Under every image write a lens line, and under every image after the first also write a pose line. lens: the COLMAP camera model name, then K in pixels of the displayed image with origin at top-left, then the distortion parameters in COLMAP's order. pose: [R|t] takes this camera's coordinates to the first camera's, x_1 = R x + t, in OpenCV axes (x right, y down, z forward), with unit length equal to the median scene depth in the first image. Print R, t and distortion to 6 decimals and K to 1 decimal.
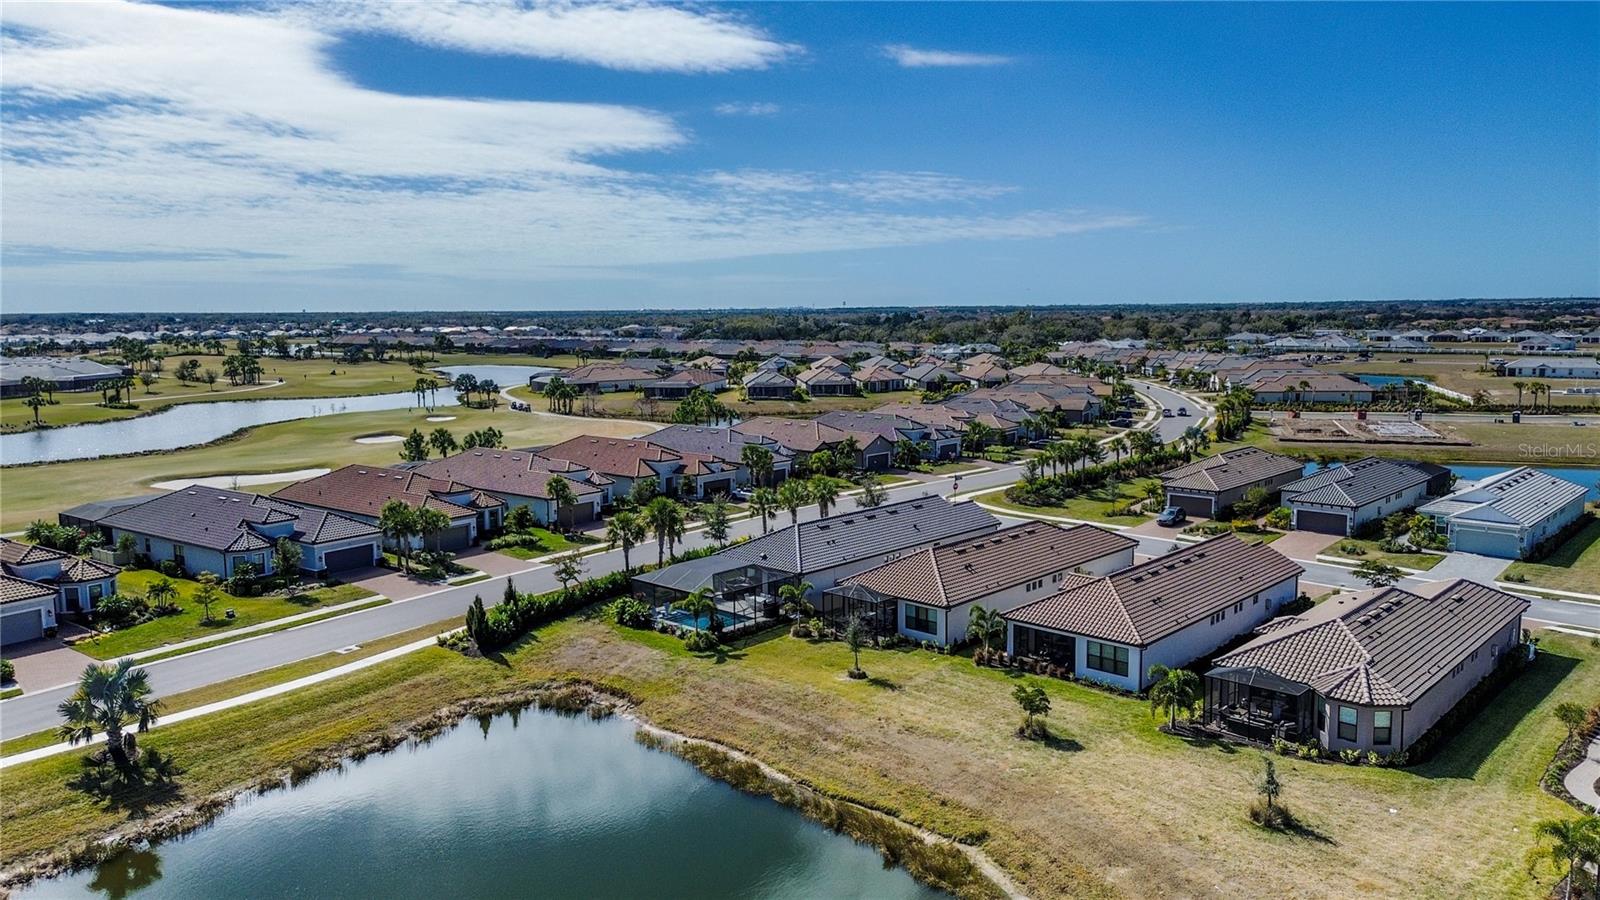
lens RADIAL K [[1137.9, 0, 800.0], [0, 1137.9, 450.0], [0, 0, 1]] dist [0.045533, -0.008036]
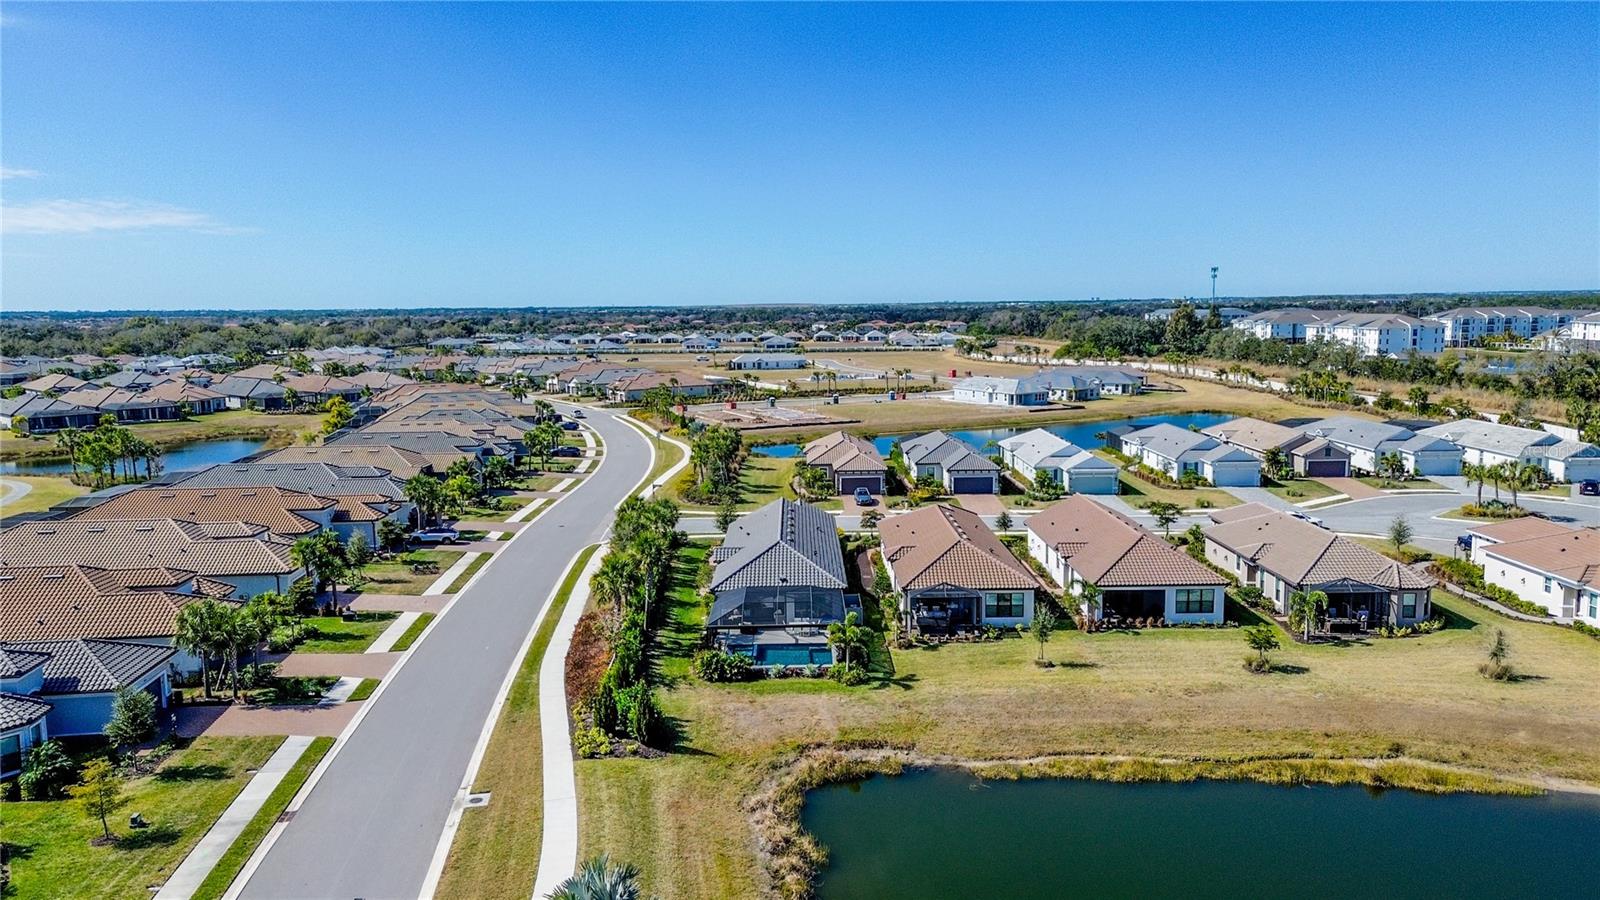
lens RADIAL K [[1137.9, 0, 800.0], [0, 1137.9, 450.0], [0, 0, 1]] dist [0.045533, -0.008036]
pose [[0.724850, -0.086445, 0.683462, -0.744315], [0.090422, 0.995451, 0.030008, -0.041473], [-0.682947, 0.040048, 0.729369, 0.371835]]
